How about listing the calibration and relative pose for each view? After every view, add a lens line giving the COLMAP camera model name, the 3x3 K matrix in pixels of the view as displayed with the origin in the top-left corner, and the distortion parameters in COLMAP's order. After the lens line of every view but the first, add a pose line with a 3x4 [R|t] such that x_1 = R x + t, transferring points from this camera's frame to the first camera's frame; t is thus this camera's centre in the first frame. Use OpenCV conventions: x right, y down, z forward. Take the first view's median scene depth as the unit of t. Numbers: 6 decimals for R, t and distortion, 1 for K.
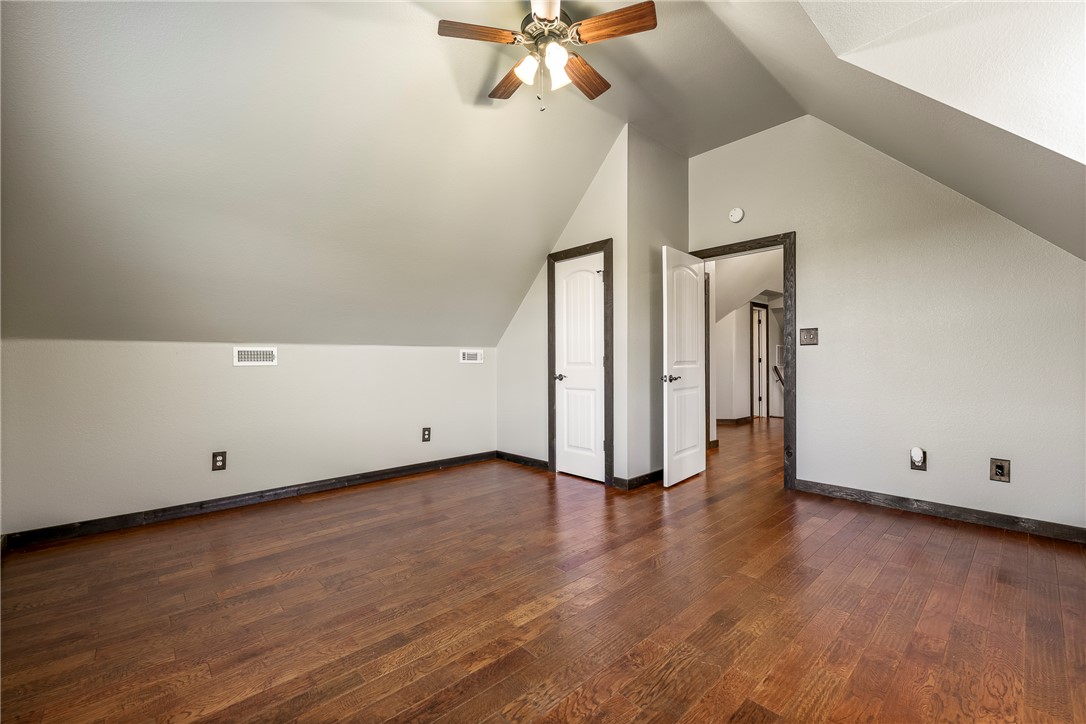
lens RADIAL K [[464.0, 0, 541.2], [0, 464.0, 367.7], [0, 0, 1]] dist [-0.000813, 0.000026]
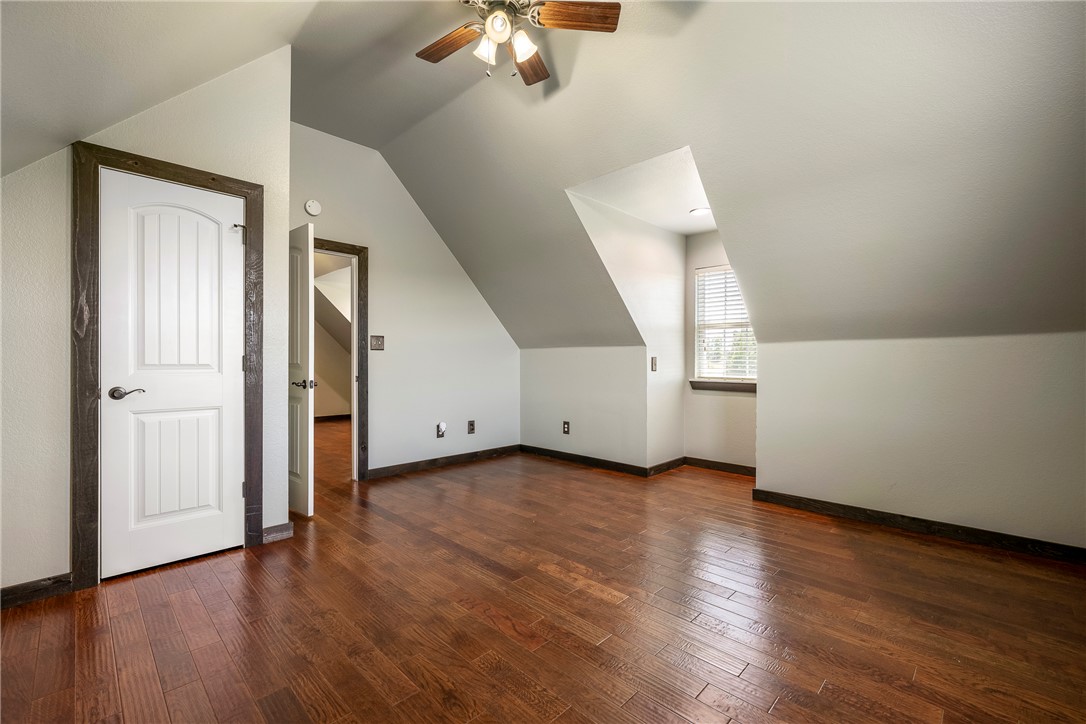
lens RADIAL K [[472.9, 0, 542.3], [0, 472.9, 364.3], [0, 0, 1]] dist [0.001393, 0.000367]
pose [[-0.079664, 0.003867, 0.996814, -0.589548], [0.013567, 0.999904, -0.002795, -0.004226], [-0.996729, 0.013301, -0.079709, 0.643185]]
